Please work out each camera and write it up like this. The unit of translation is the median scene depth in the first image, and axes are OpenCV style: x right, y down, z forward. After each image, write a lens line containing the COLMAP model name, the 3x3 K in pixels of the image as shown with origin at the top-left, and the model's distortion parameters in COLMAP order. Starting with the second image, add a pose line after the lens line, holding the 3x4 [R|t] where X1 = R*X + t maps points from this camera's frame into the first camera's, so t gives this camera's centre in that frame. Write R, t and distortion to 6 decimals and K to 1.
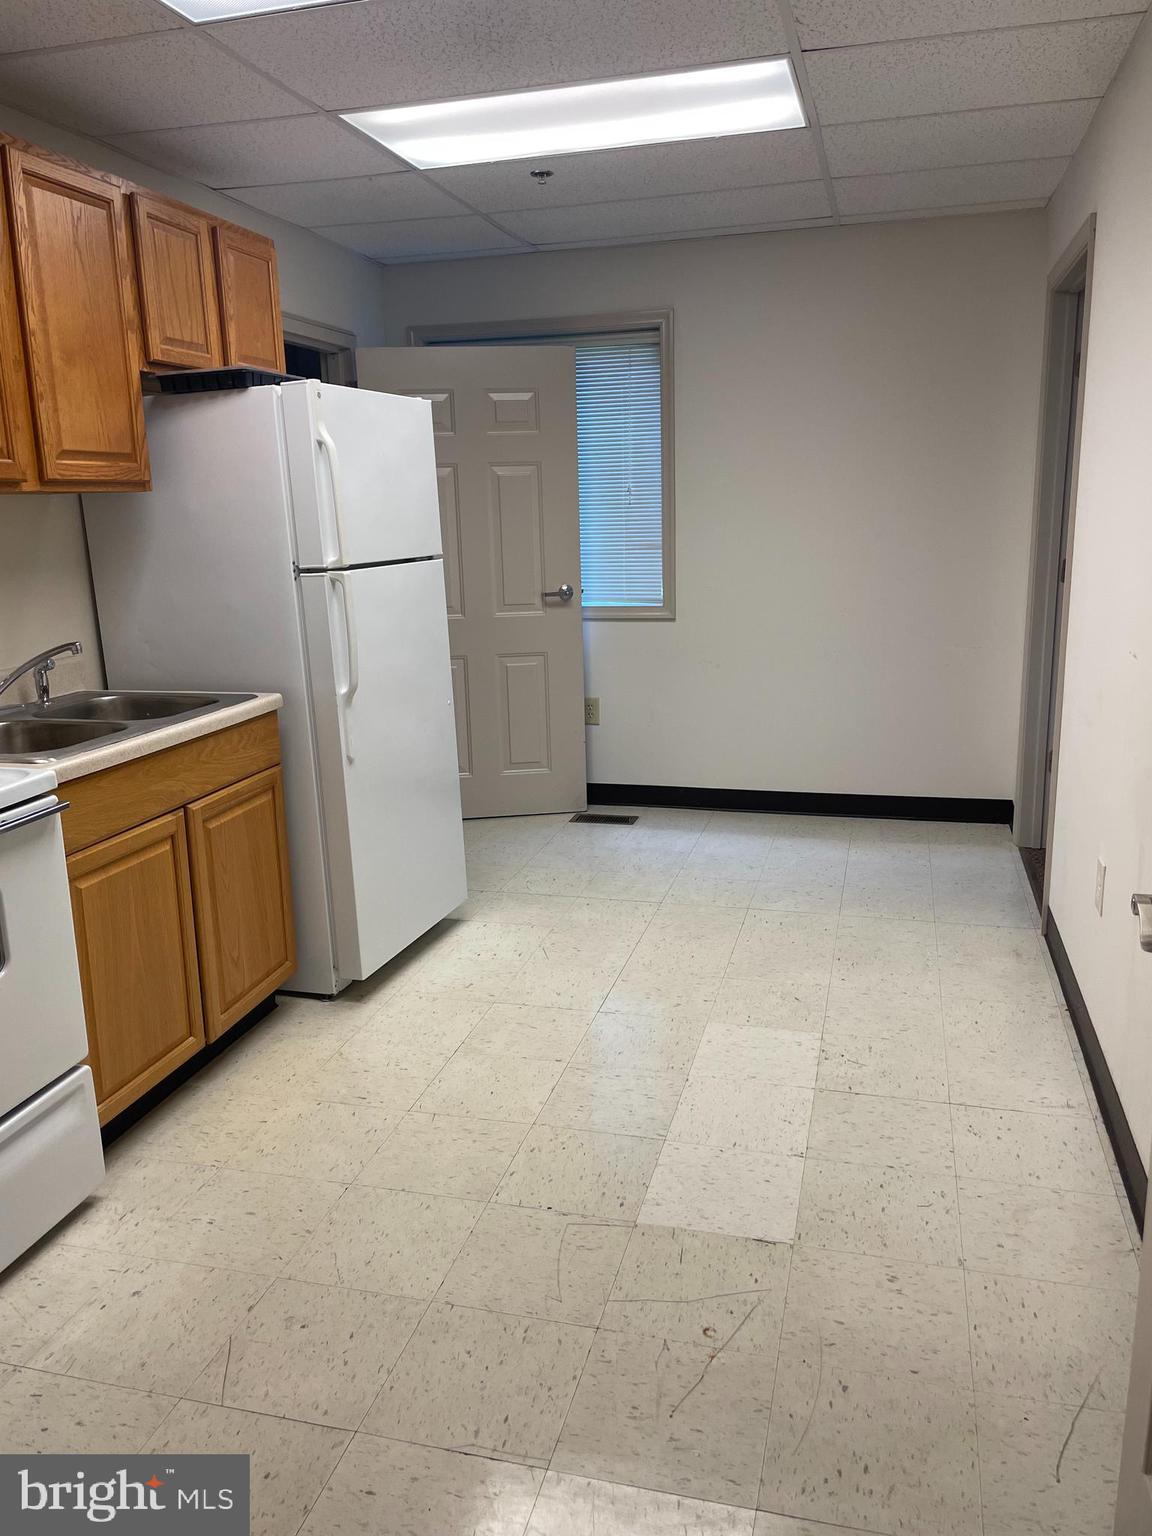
lens RADIAL K [[1162.6, 0, 574.6], [0, 1162.6, 756.4], [0, 0, 1]] dist [0.087667, -0.115058]
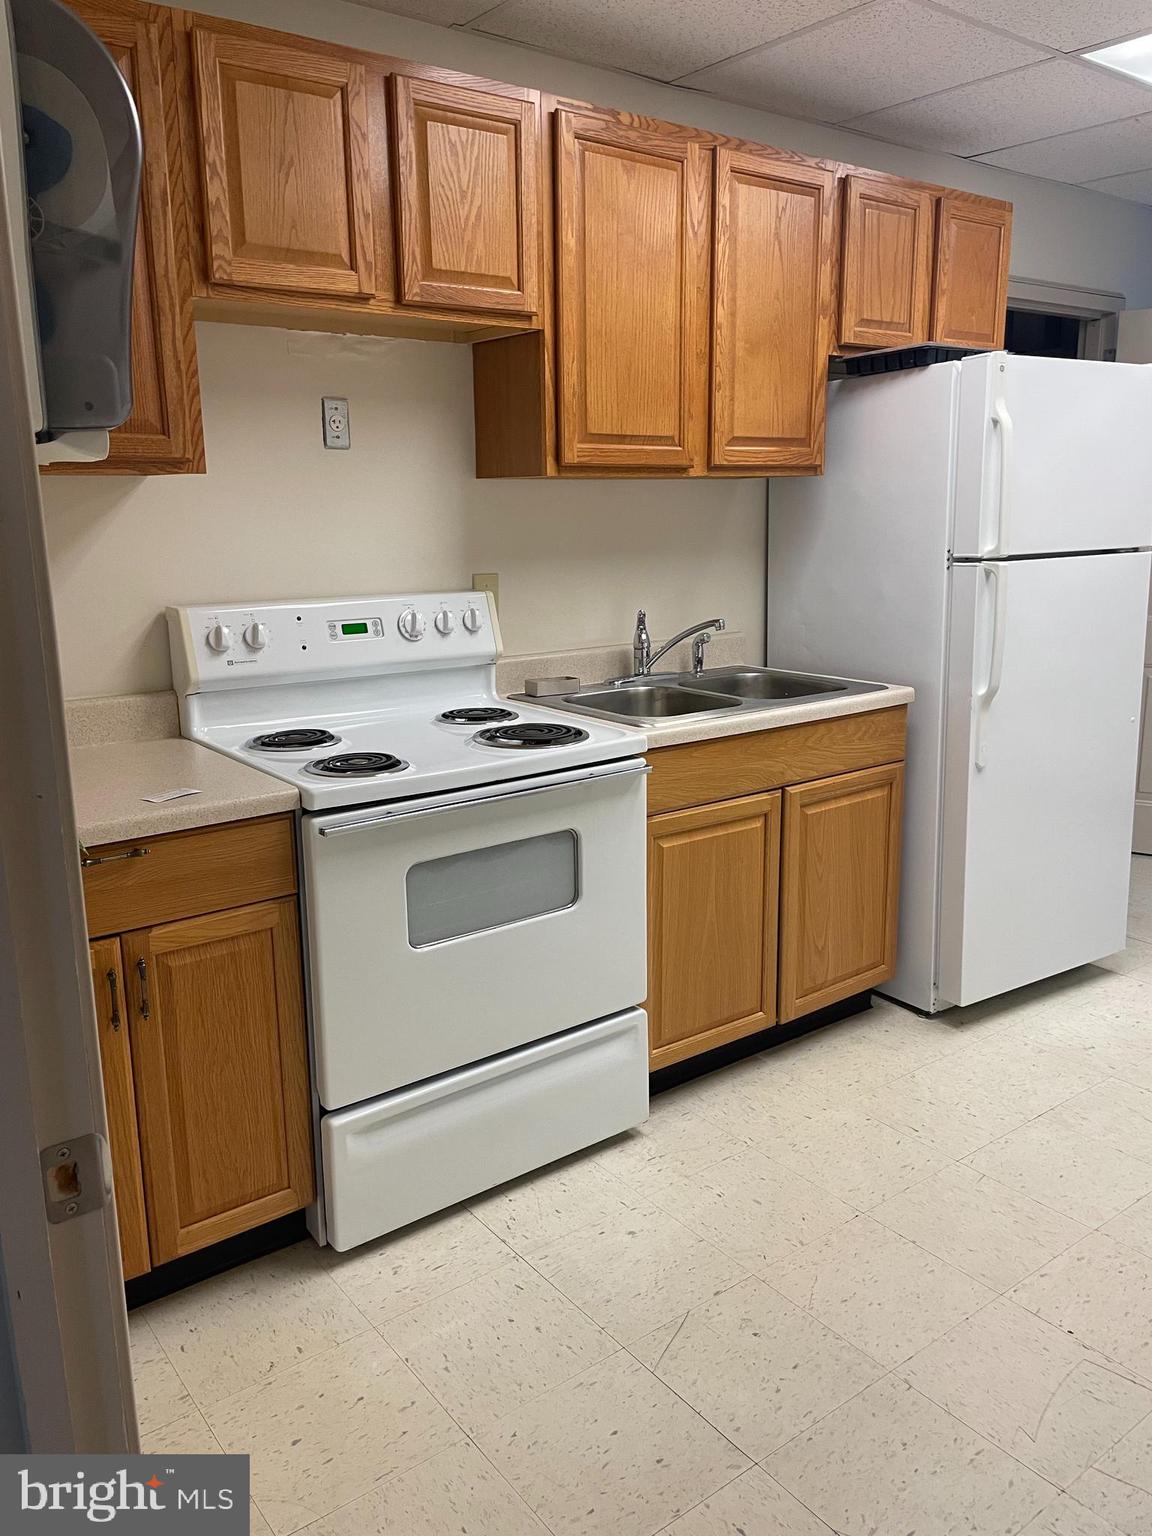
lens RADIAL K [[1162.6, 0, 574.6], [0, 1162.6, 756.4], [0, 0, 1]] dist [0.087667, -0.115058]
pose [[0.789549, 0.147650, -0.595661, 0.112510], [-0.139160, 0.988417, 0.060547, -0.018861], [0.597701, 0.035087, 0.800951, 0.078226]]
